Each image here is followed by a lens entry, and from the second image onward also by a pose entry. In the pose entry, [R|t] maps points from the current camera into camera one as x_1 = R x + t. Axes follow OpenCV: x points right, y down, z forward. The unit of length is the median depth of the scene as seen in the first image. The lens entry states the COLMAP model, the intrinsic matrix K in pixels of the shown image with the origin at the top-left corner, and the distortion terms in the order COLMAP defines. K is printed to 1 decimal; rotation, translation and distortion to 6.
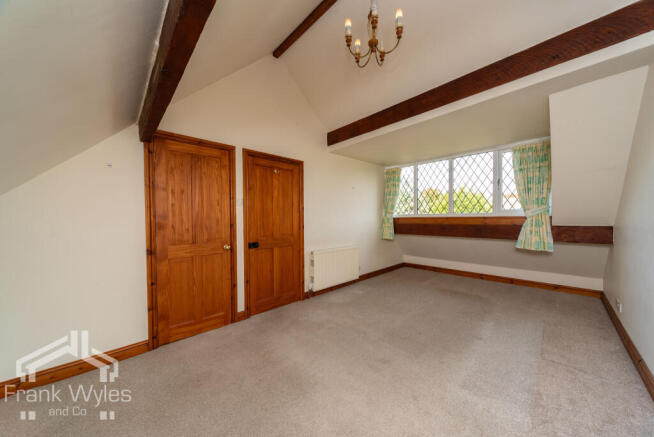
lens RADIAL K [[224.0, 0, 330.7], [0, 224.0, 221.0], [0, 0, 1]] dist [0.000824, 0.000033]
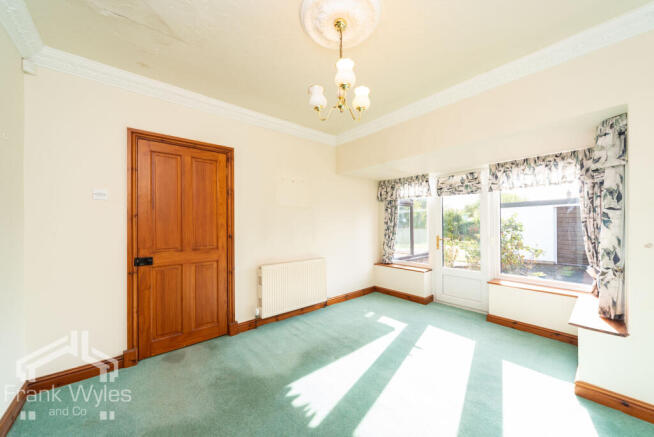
lens RADIAL K [[233.1, 0, 323.1], [0, 233.1, 219.2], [0, 0, 1]] dist [-0.001029, -0.000128]
pose [[0.995084, -0.004636, -0.098928, 0.214319], [0.001732, 0.999566, -0.029418, -0.003083], [0.099022, 0.029102, 0.994660, 0.214643]]
